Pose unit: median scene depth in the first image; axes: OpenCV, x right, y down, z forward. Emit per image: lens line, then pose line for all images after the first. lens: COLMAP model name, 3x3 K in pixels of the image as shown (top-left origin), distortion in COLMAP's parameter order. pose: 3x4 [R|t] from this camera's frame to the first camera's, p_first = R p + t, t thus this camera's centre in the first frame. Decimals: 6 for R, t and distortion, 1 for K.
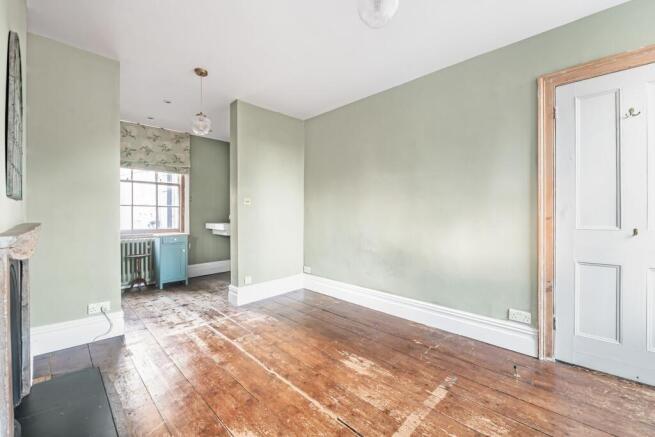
lens RADIAL K [[259.1, 0, 328.3], [0, 259.1, 216.6], [0, 0, 1]] dist [-0.003331, -0.000926]
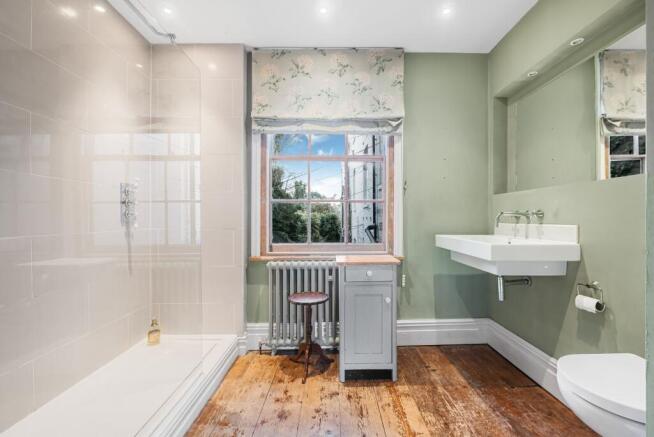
lens RADIAL K [[258.7, 0, 330.1], [0, 258.7, 219.8], [0, 0, 1]] dist [-0.003331, -0.000926]
pose [[0.687753, -0.003653, -0.725936, -0.595348], [0.002435, 0.999993, -0.002726, 0.003469], [0.725941, 0.000107, 0.687757, 1.208008]]
